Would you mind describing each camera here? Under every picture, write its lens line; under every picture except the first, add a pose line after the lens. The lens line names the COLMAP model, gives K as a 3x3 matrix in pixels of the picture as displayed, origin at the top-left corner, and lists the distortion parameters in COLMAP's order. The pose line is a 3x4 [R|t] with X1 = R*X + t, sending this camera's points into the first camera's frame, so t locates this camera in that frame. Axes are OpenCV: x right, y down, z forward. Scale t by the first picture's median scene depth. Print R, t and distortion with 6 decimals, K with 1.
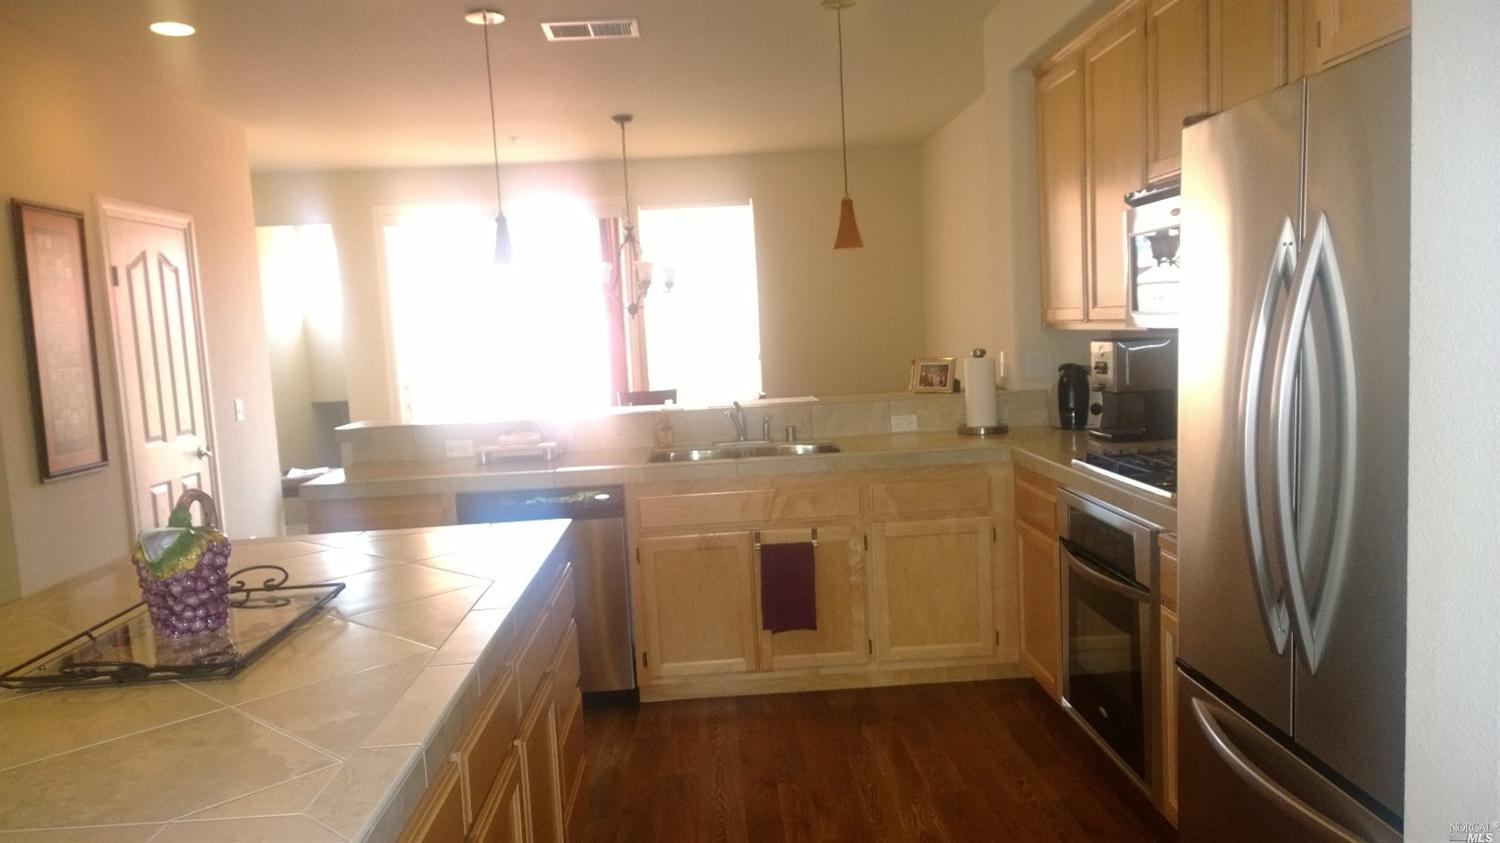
lens RADIAL K [[1056.5, 0, 750.0], [0, 1056.5, 421.5], [0, 0, 1]] dist [0.000499, 0.000262]
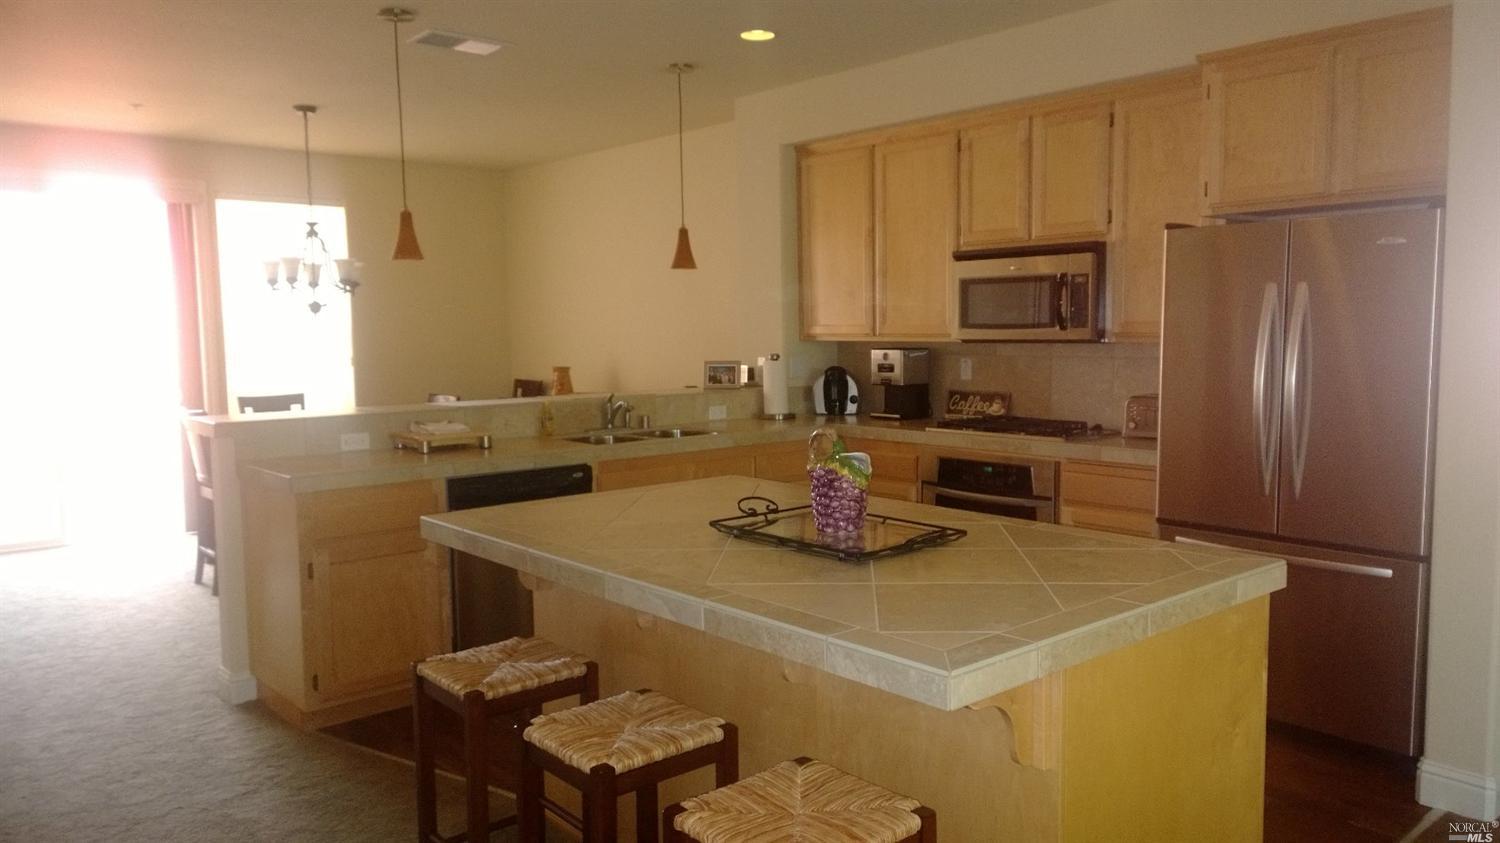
lens RADIAL K [[1056.5, 0, 750.0], [0, 1056.5, 421.5], [0, 0, 1]] dist [0.000499, 0.000262]
pose [[0.771249, -0.013153, 0.636398, -0.617830], [0.027009, 0.999562, -0.012073, 0.028449], [-0.635960, 0.026499, 0.771267, 0.017148]]
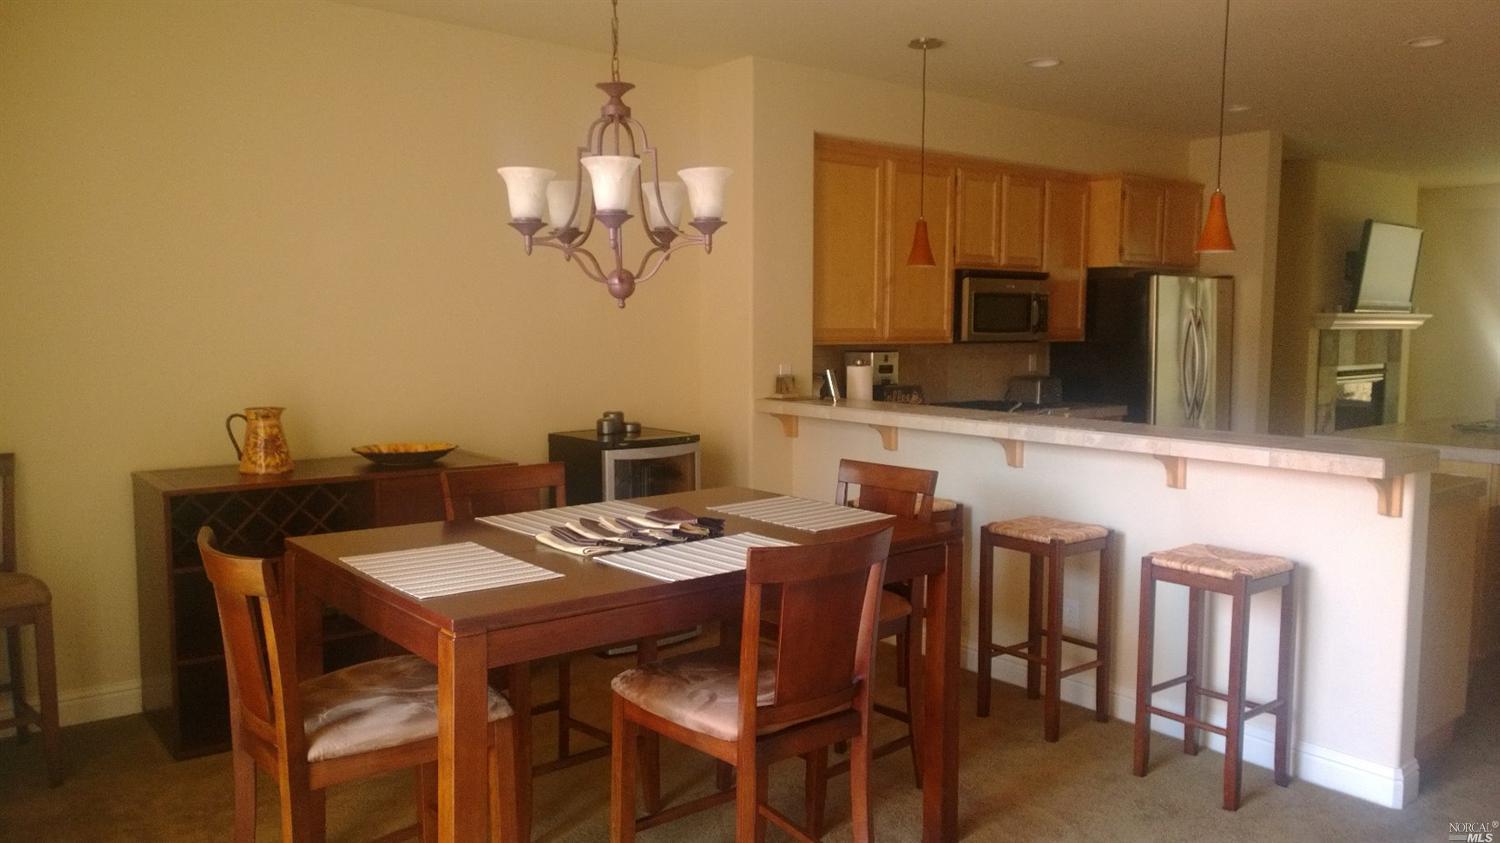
lens RADIAL K [[1056.5, 0, 750.0], [0, 1056.5, 421.5], [0, 0, 1]] dist [0.000499, 0.000262]
pose [[-0.575880, -0.027695, 0.817065, -0.695208], [0.102983, 0.989007, 0.106107, -0.138615], [-0.811022, 0.145249, -0.566697, 1.768953]]
